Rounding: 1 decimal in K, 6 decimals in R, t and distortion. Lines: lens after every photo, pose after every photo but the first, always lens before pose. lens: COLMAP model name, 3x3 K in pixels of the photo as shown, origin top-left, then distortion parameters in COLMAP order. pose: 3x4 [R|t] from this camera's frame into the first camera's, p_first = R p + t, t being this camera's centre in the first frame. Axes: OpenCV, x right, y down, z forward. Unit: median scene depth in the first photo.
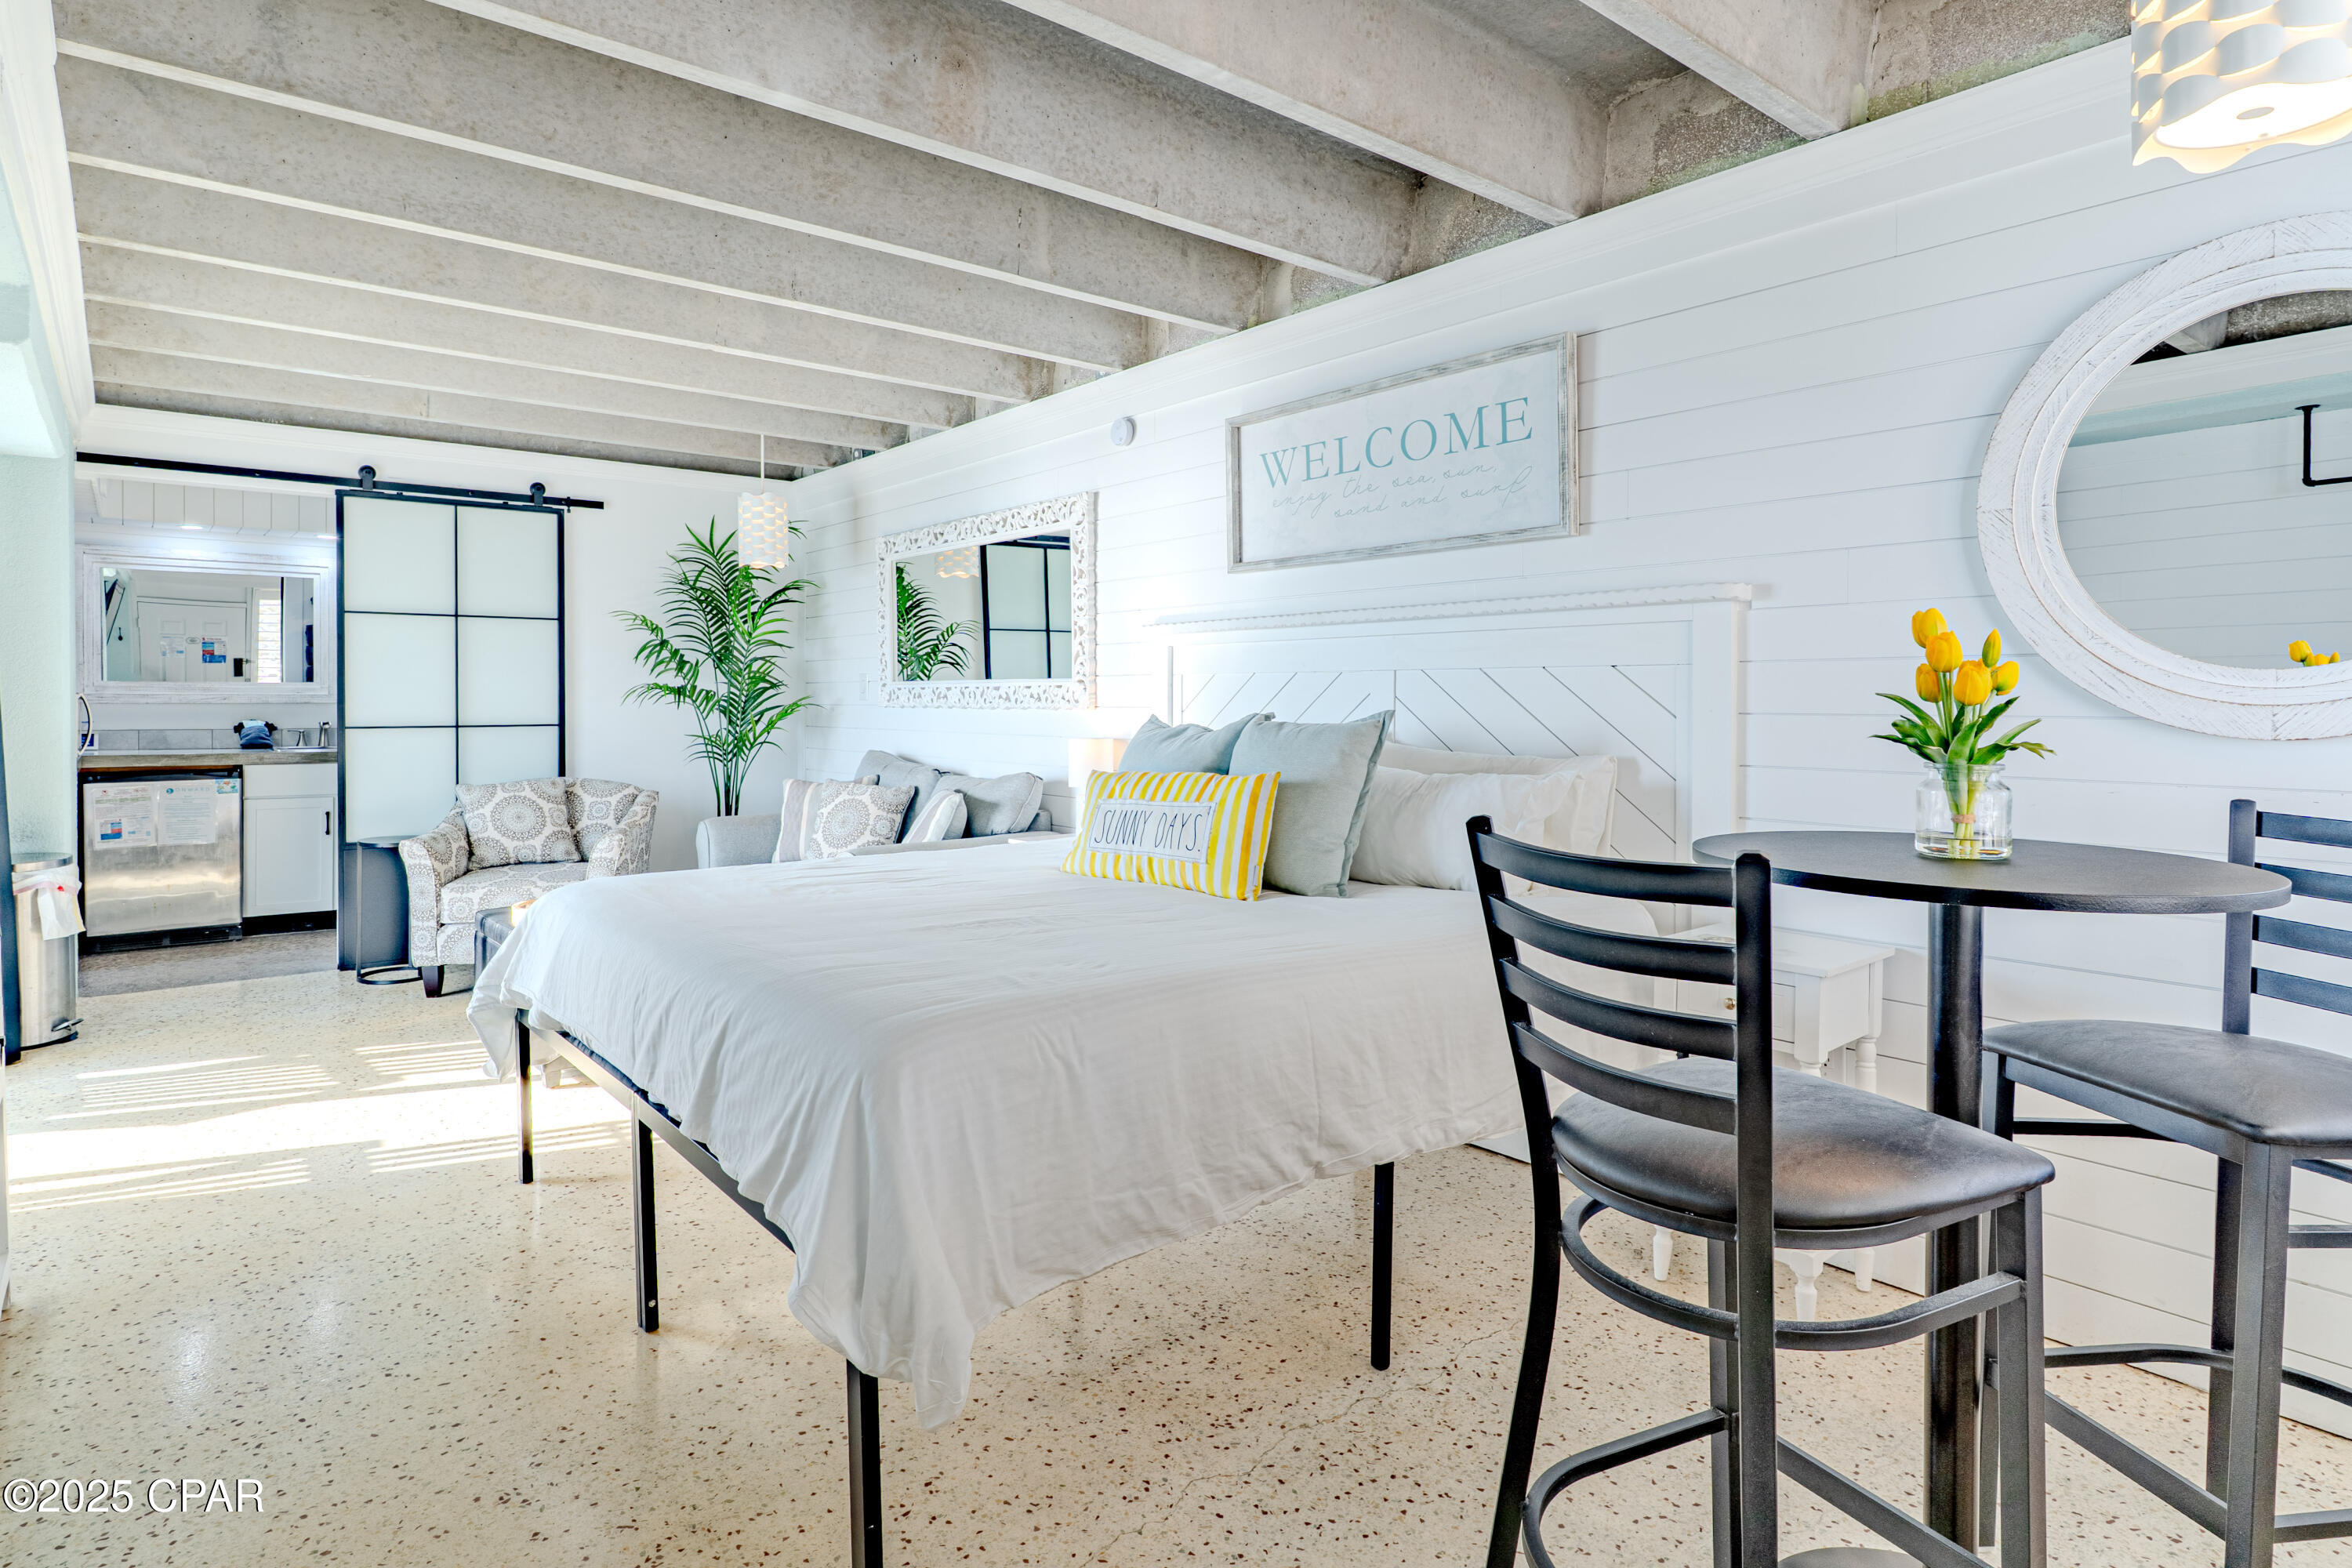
lens RADIAL K [[1244.7, 0, 1153.4], [0, 1244.7, 710.8], [0, 0, 1]] dist [0.000131, -0.001673]
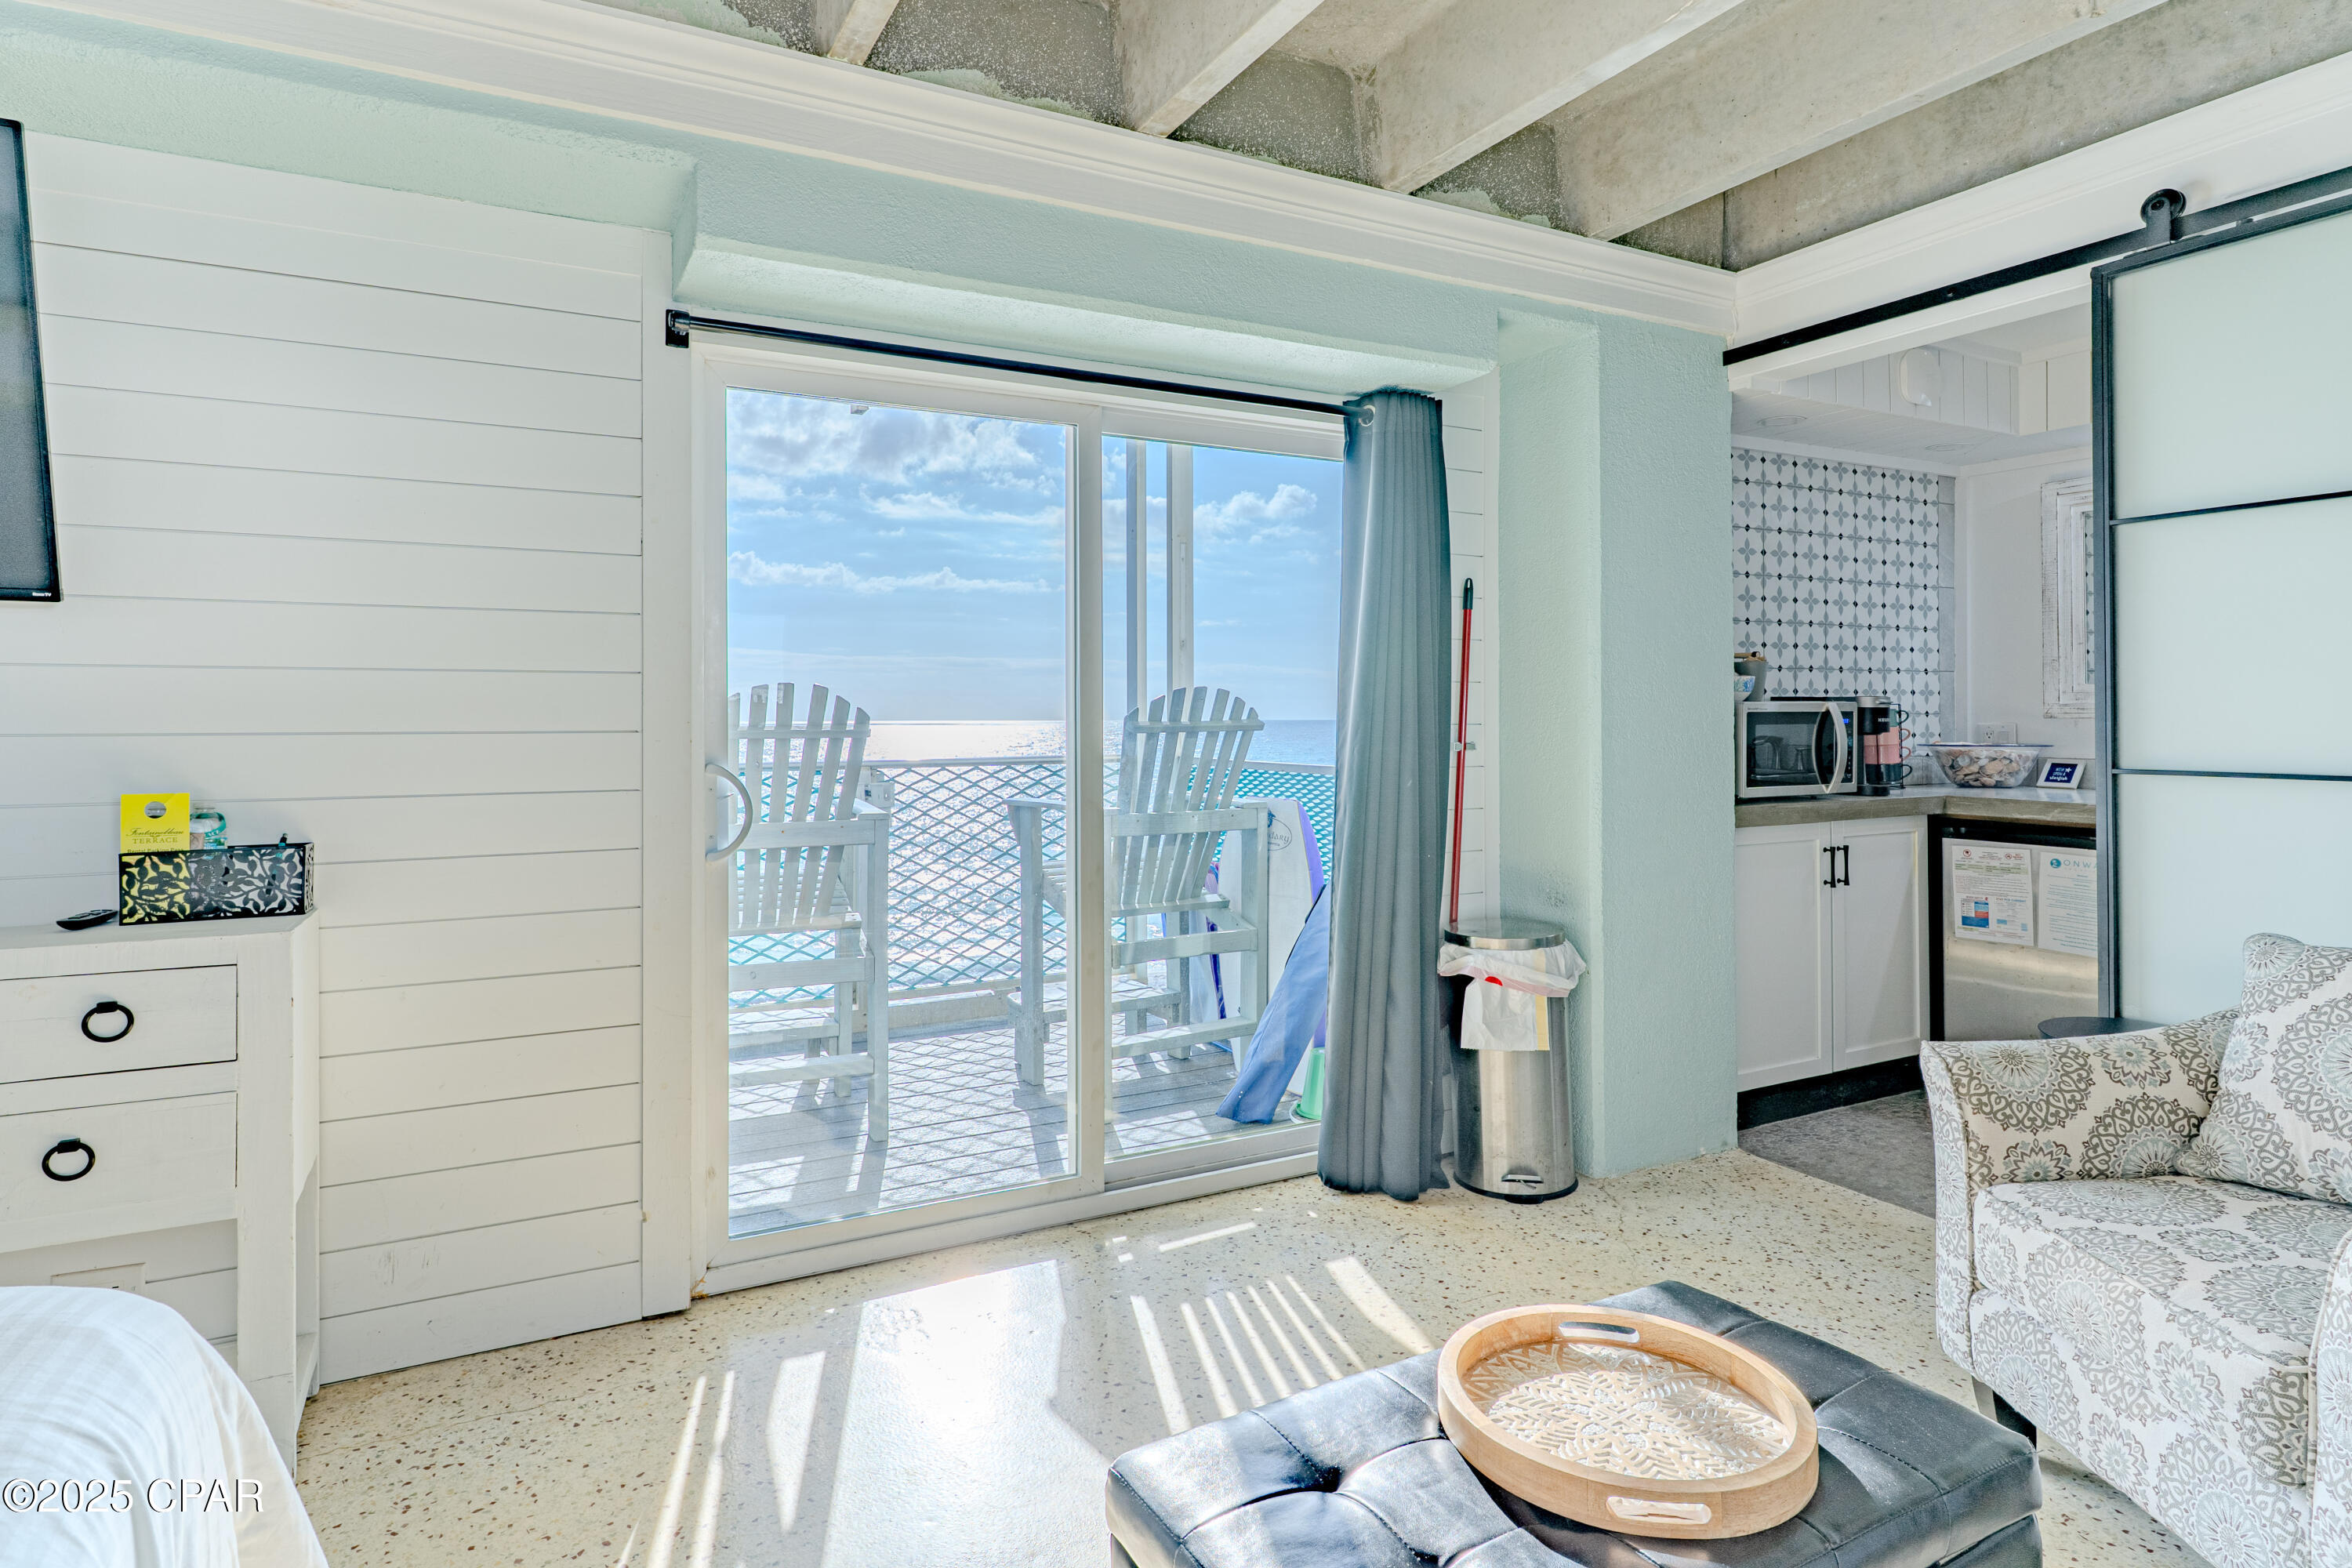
lens RADIAL K [[1175.6, 0, 1114.6], [0, 1175.6, 705.7], [0, 0, 1]] dist [0.000493, -0.000731]
pose [[-0.222988, -0.008924, -0.974780, -0.160664], [-0.008231, 0.999940, -0.007271, -0.005102], [0.974786, 0.006402, -0.223048, 0.824731]]
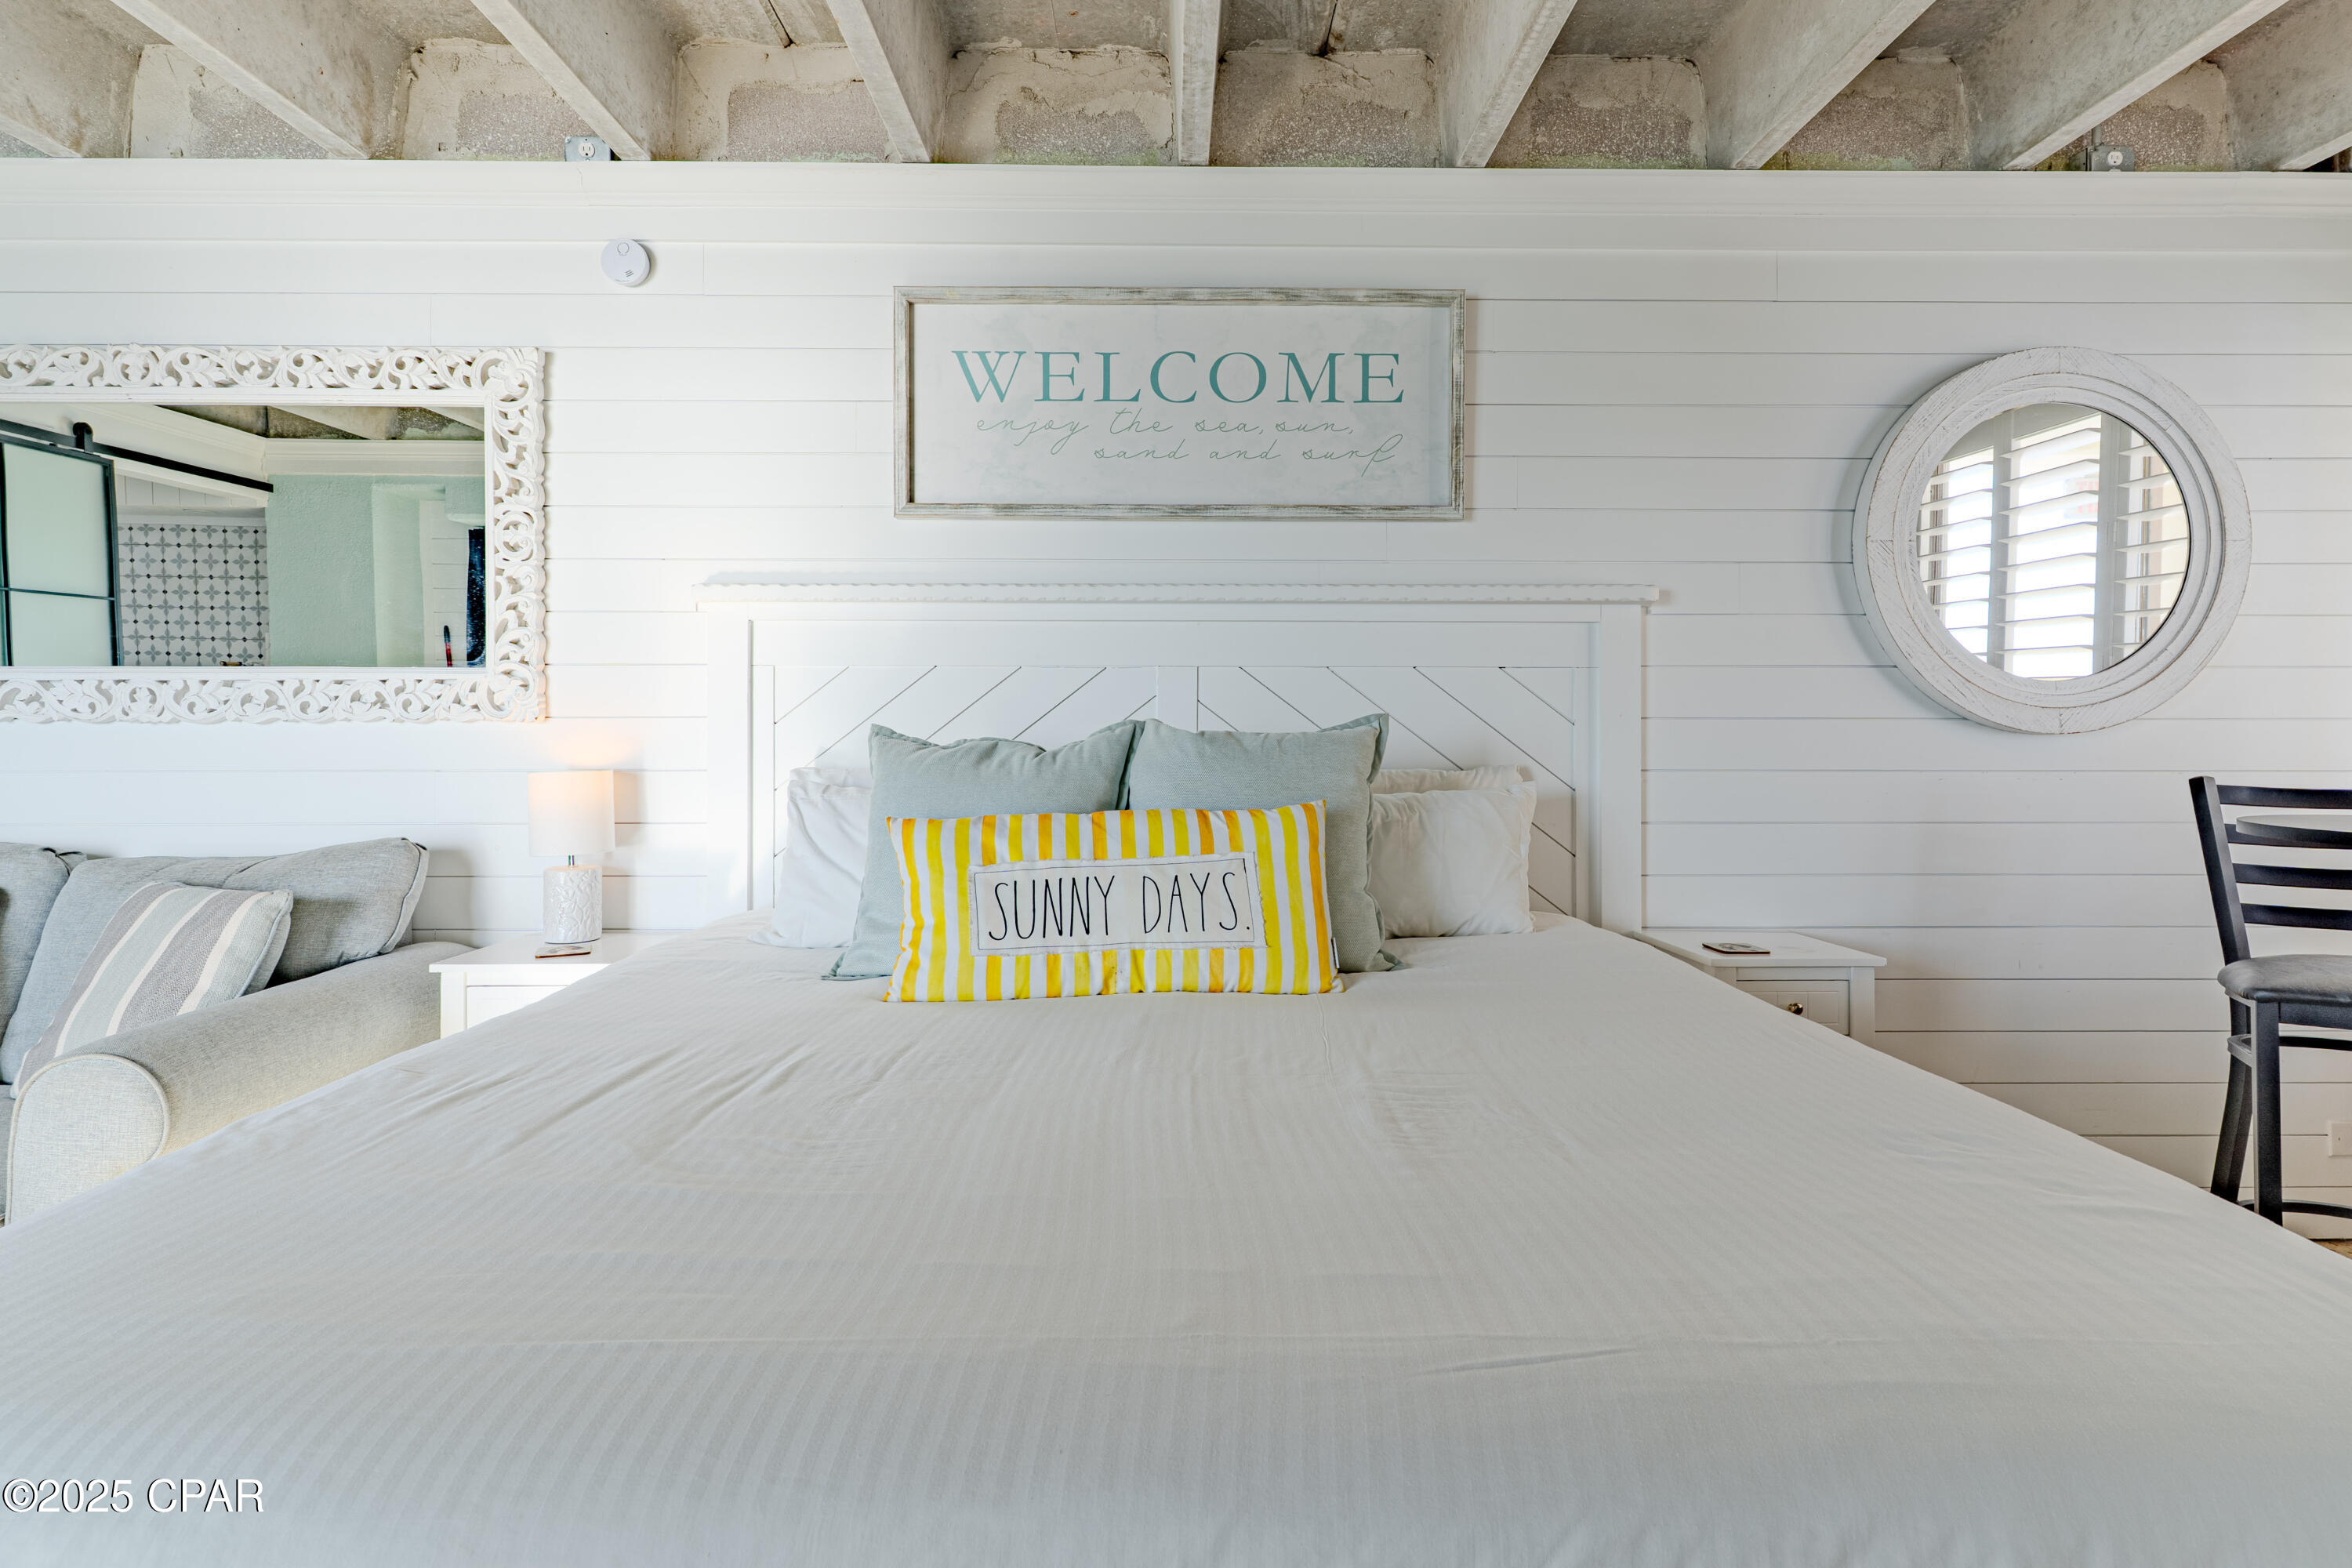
lens RADIAL K [[1194.7, 0, 1173.4], [0, 1194.7, 727.8], [0, 0, 1]] dist [-0.000882, 0.000926]
pose [[0.618624, -0.000080, 0.785687, -0.298362], [0.007955, 0.999949, -0.006162, 0.007478], [-0.785647, 0.010062, 0.618594, 0.408590]]
